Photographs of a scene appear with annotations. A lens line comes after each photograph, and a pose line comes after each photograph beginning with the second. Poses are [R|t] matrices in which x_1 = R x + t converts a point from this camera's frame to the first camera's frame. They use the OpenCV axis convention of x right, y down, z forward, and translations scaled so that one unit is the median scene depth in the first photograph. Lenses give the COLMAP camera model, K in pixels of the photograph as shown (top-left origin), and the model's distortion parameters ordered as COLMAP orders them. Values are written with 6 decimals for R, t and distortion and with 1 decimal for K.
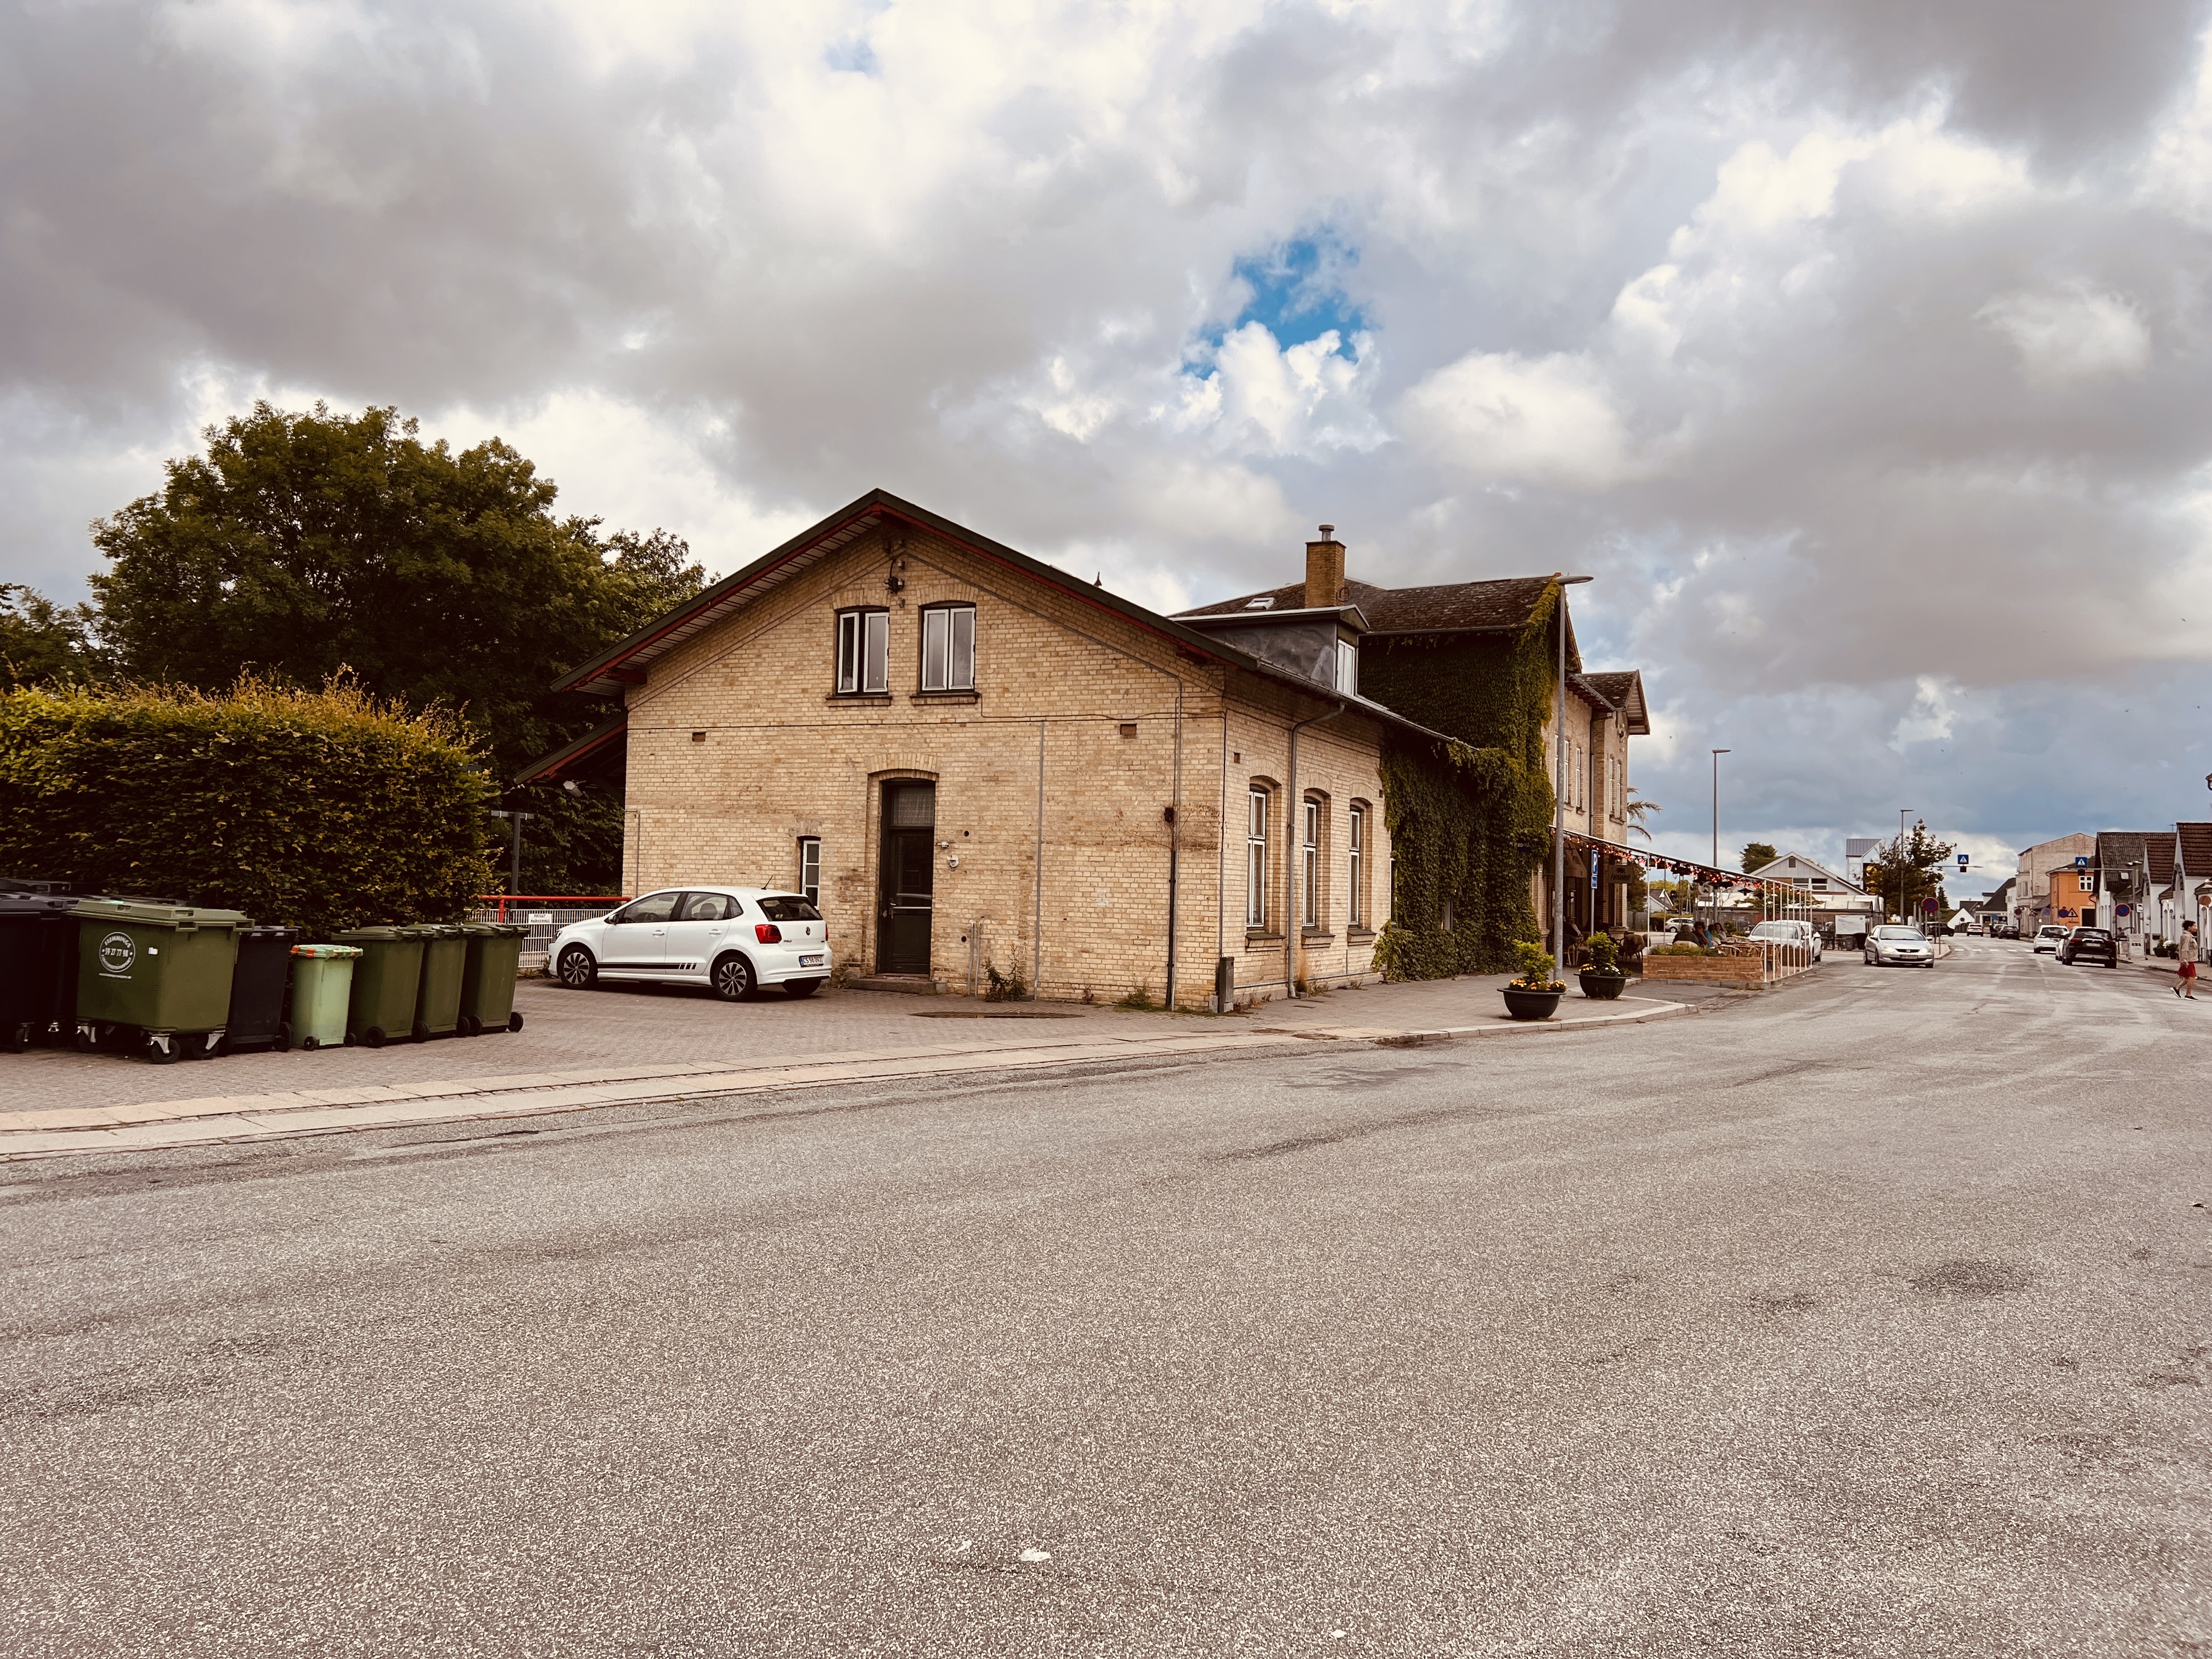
lens RADIAL K [[1679.6, 0, 1118.5], [0, 1679.6, 818.3], [0, 0, 1]] dist [0.074896, -0.086382]
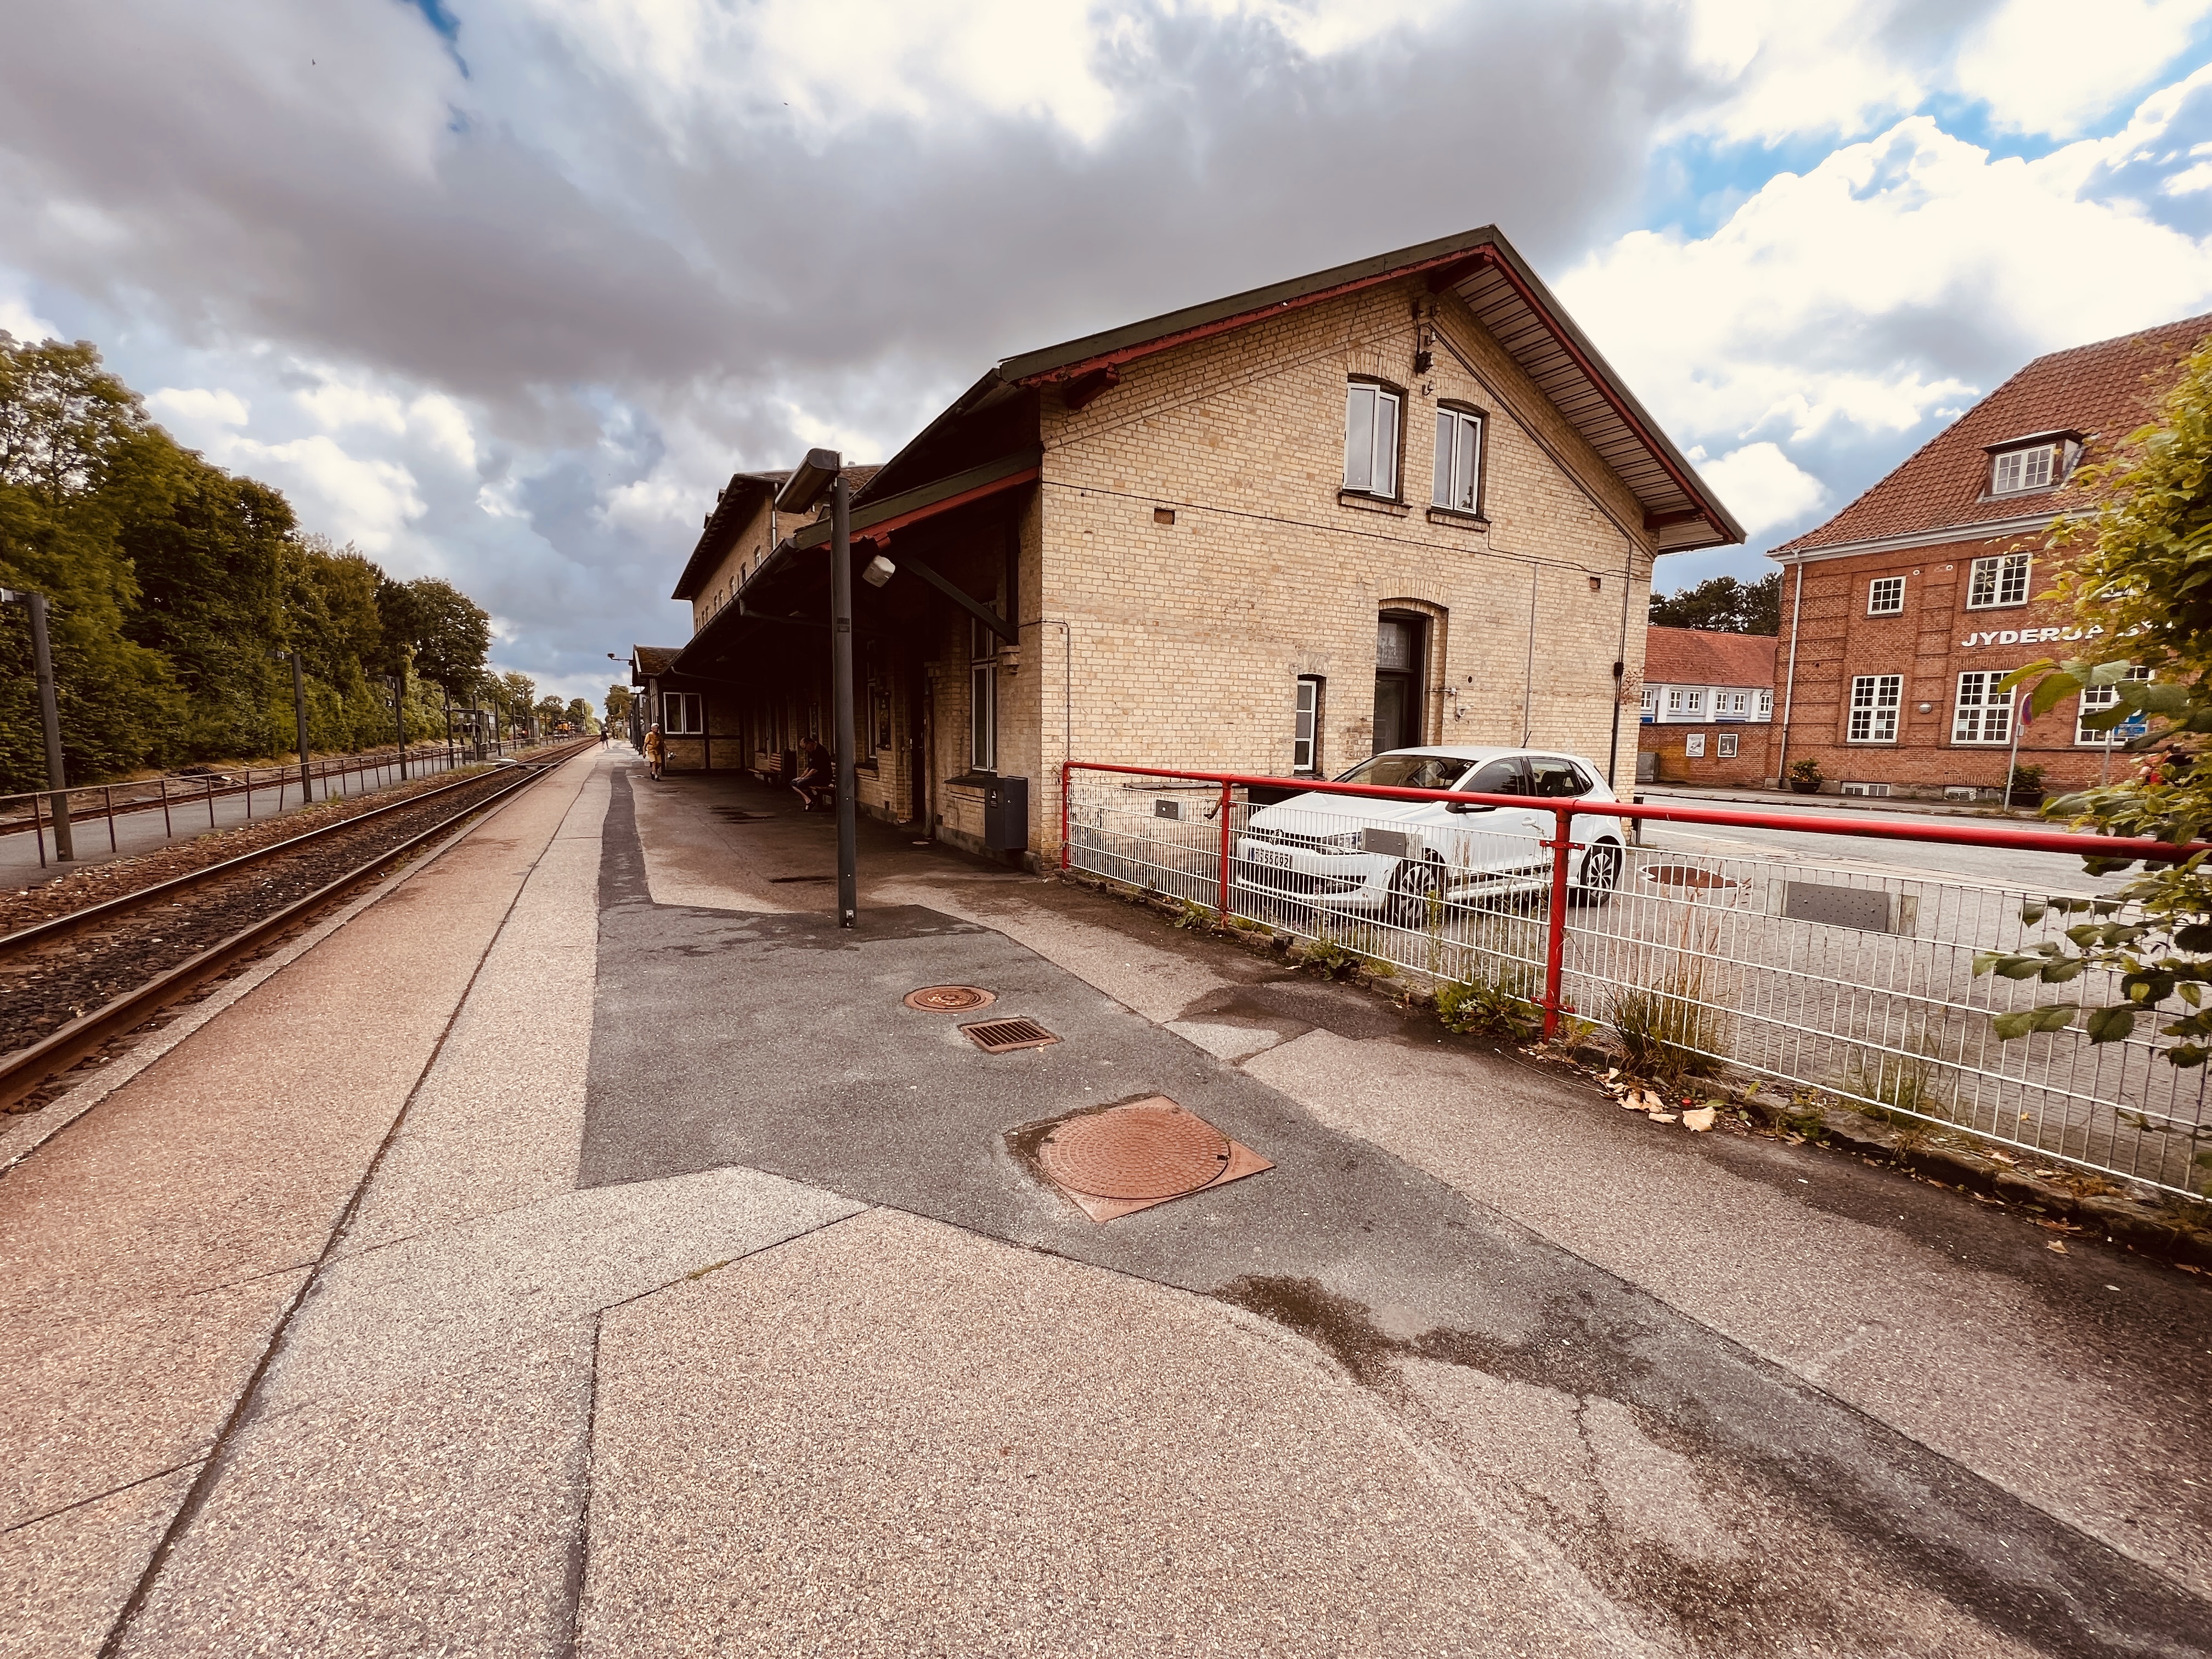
lens RADIAL K [[896.1, 0, 1101.5], [0, 896.1, 832.1], [0, 0, 1]] dist [-0.002391, 0.001082]
pose [[0.602390, -0.104172, 0.791375, -0.588387], [-0.035730, 0.986934, 0.157111, 0.021060], [-0.797402, -0.122918, 0.590797, 0.843595]]
